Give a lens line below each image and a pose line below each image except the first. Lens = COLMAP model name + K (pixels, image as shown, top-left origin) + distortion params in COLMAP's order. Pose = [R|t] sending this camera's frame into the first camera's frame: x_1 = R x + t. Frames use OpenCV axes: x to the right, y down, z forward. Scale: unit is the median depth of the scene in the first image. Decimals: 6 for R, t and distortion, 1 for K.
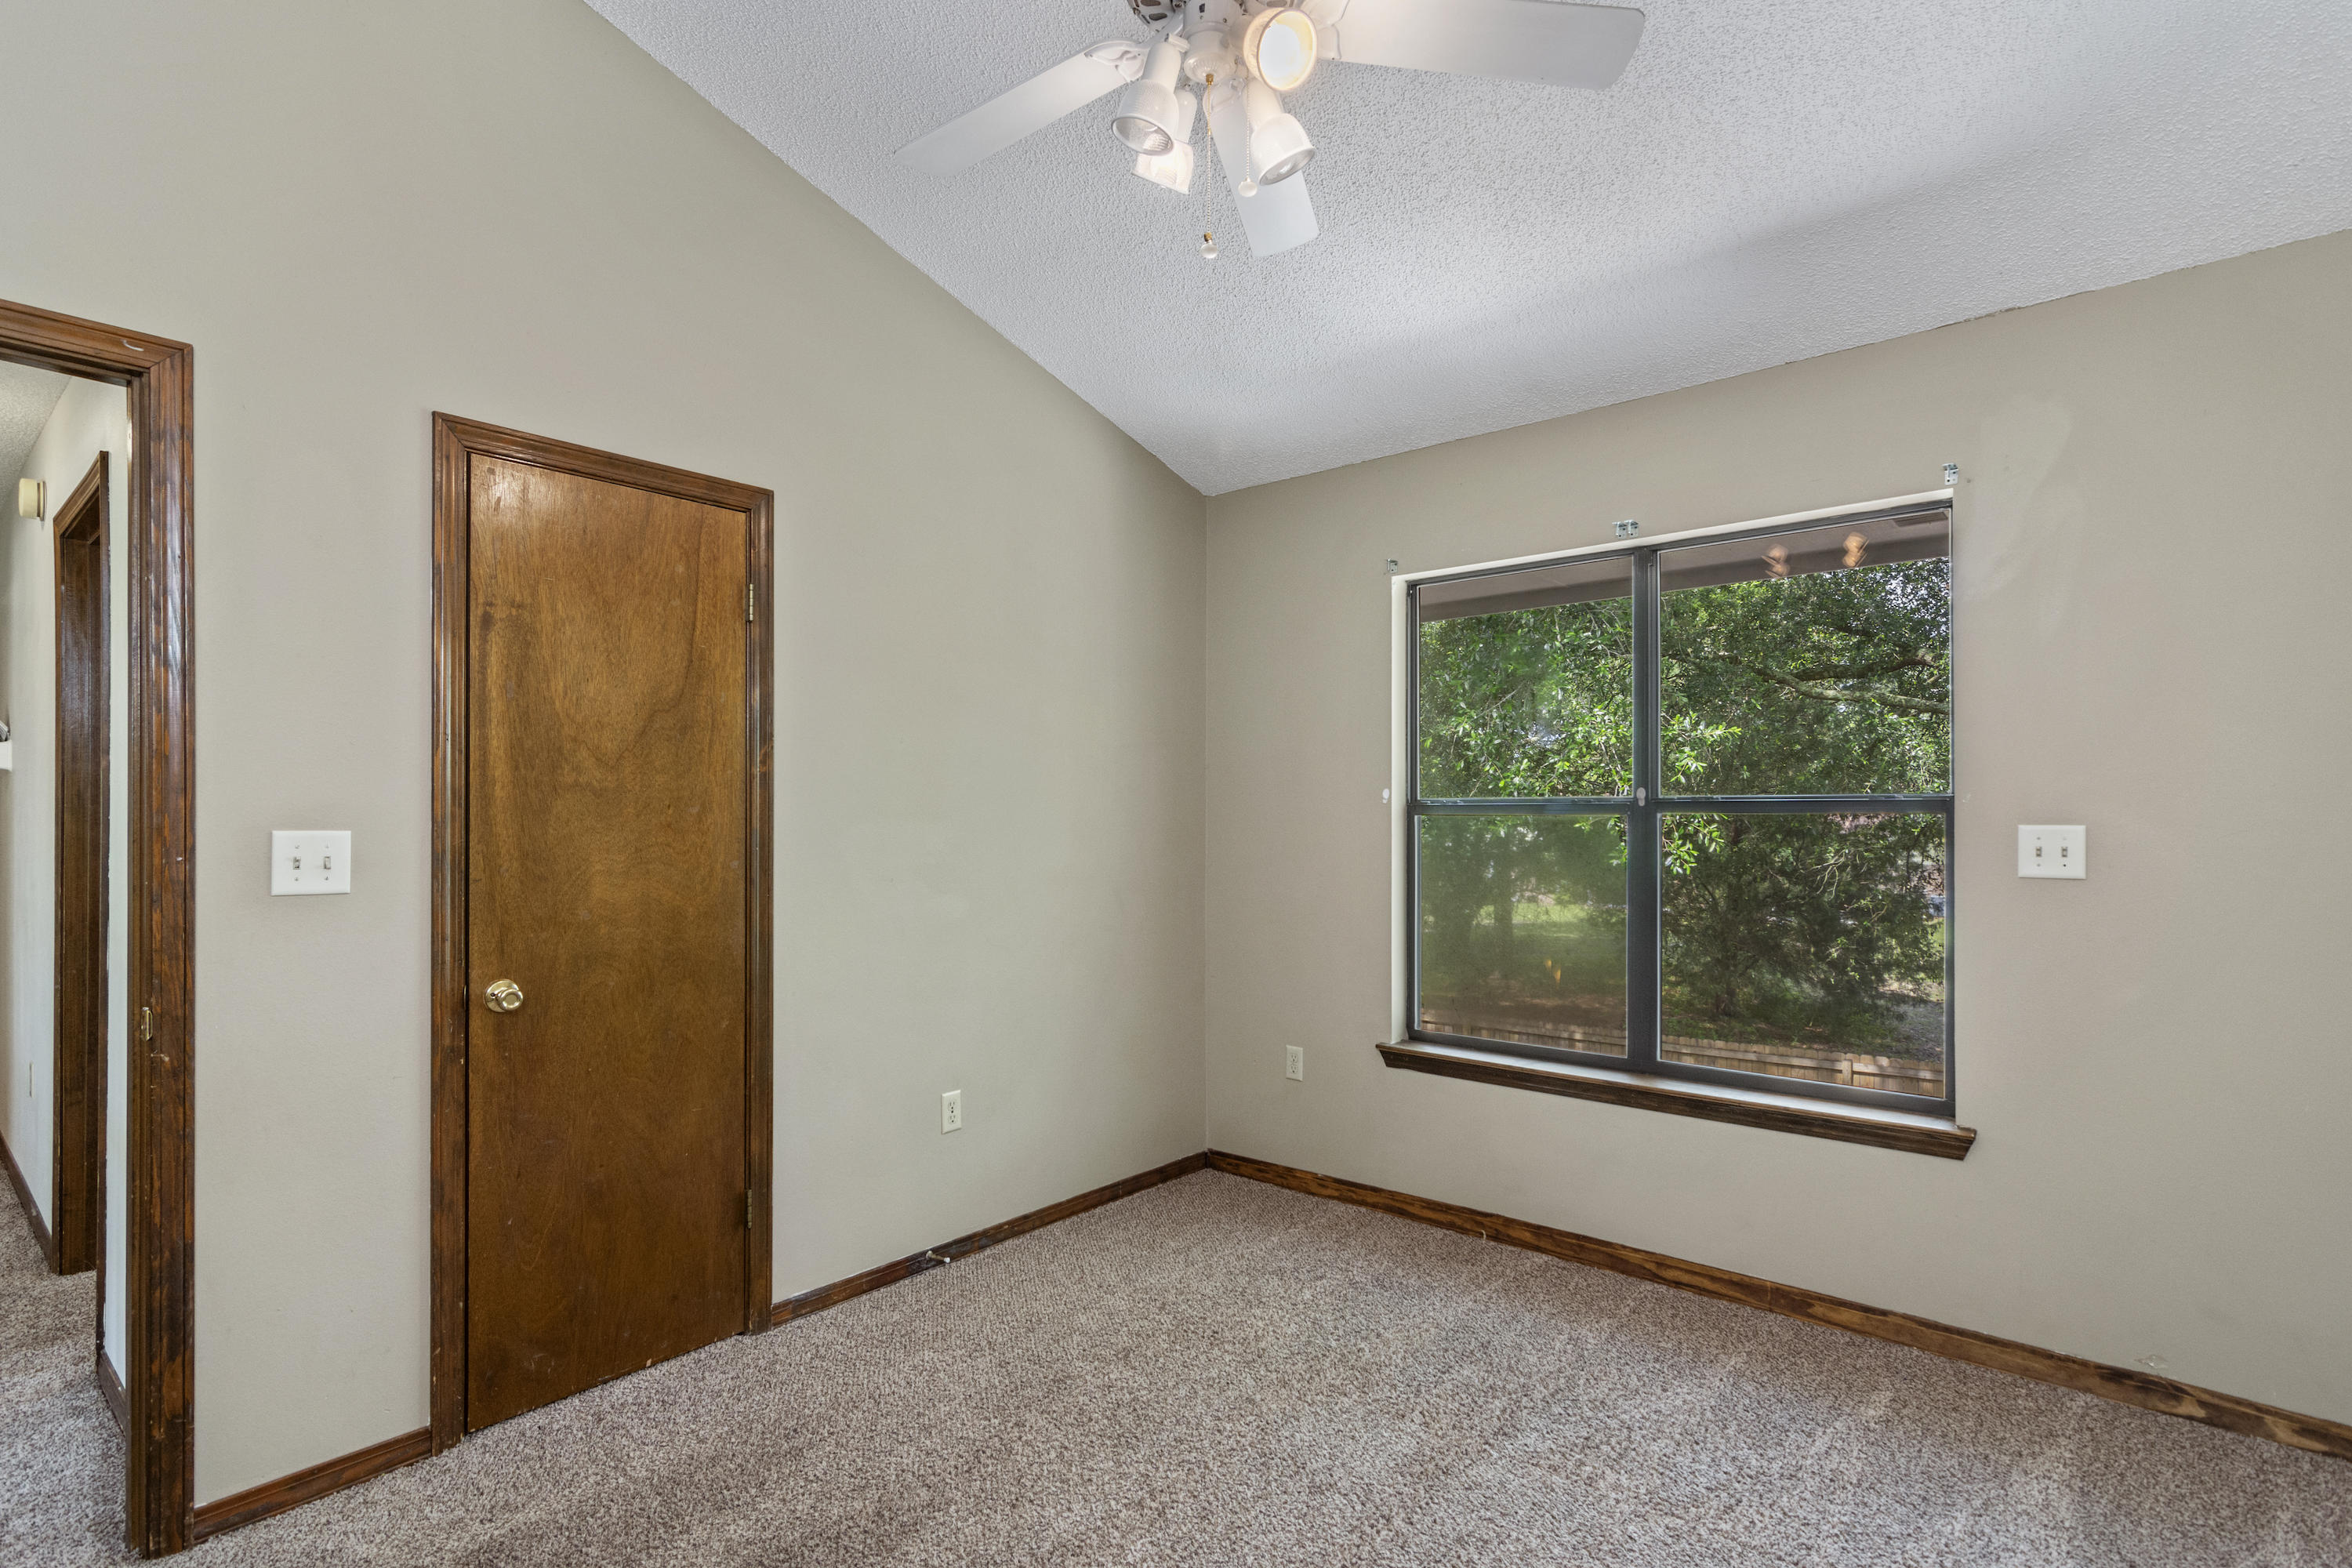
lens RADIAL K [[1127.2, 0, 1154.3], [0, 1127.2, 809.0], [0, 0, 1]] dist [0.002176, 0.000780]
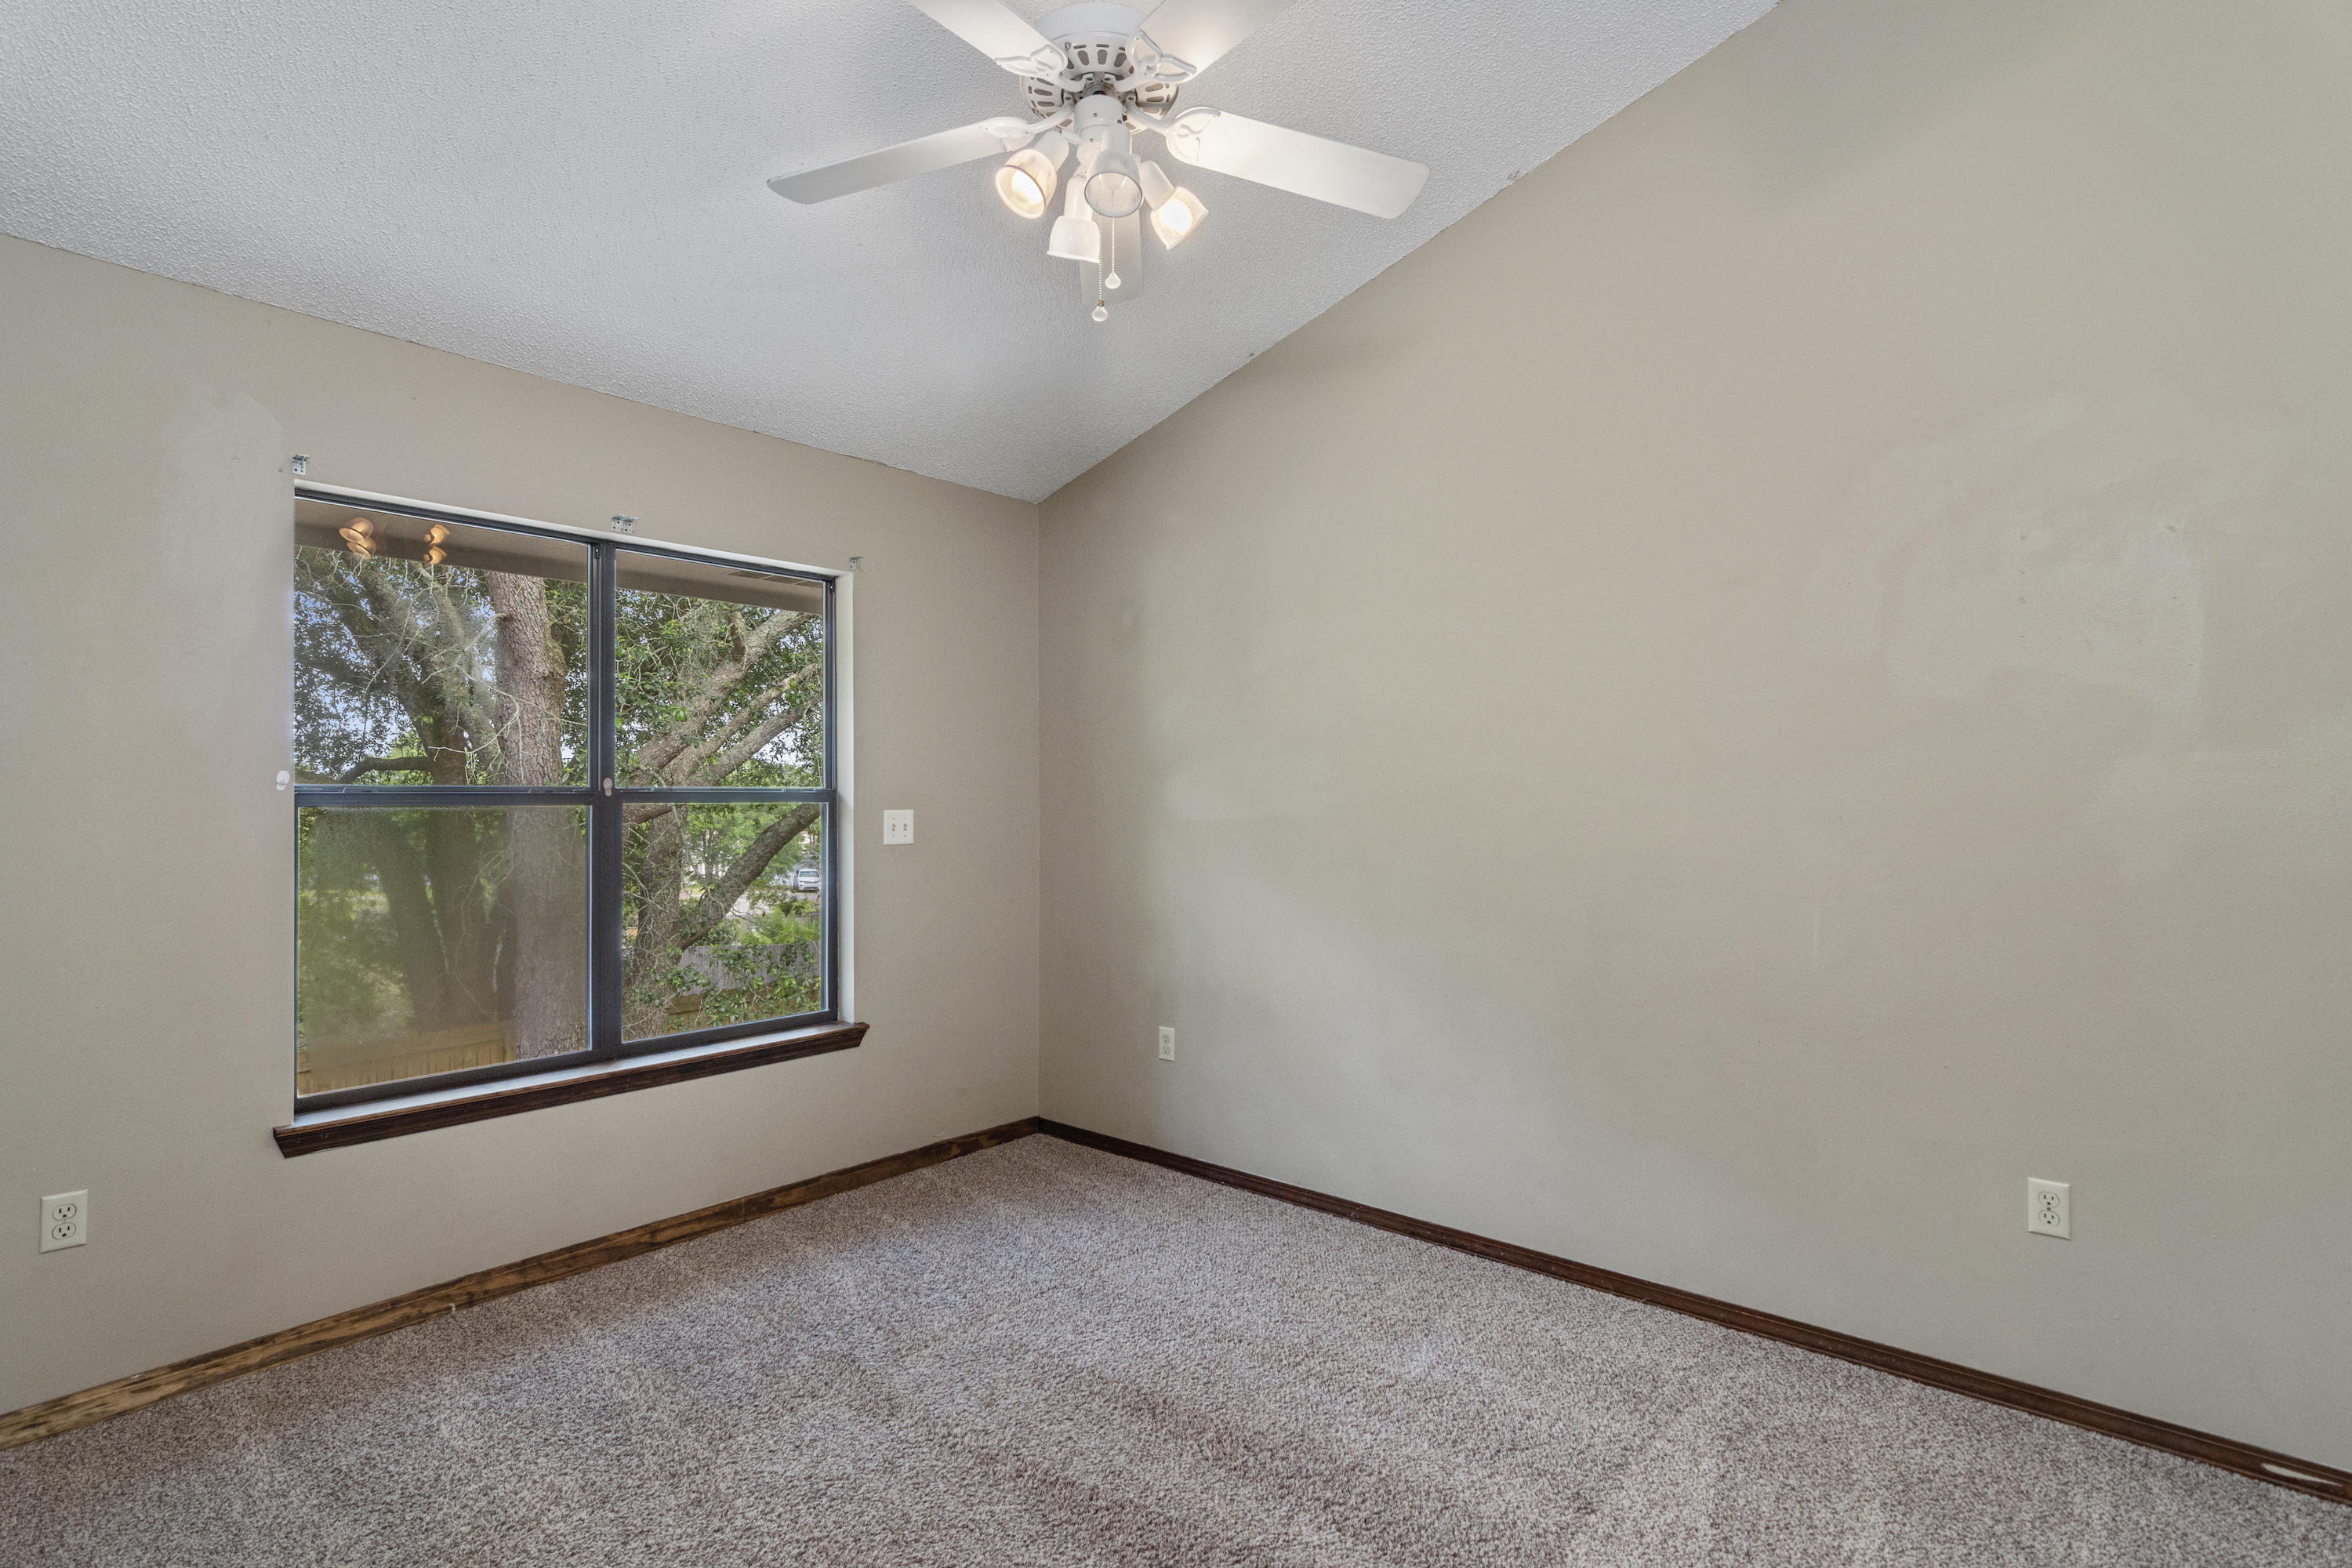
lens RADIAL K [[1127.2, 0, 1154.3], [0, 1127.2, 809.0], [0, 0, 1]] dist [0.002176, 0.000780]
pose [[0.013495, -0.004947, 0.999897, -0.584192], [0.002801, 0.999984, 0.004910, 0.005302], [-0.999905, 0.002734, 0.013508, 0.508739]]
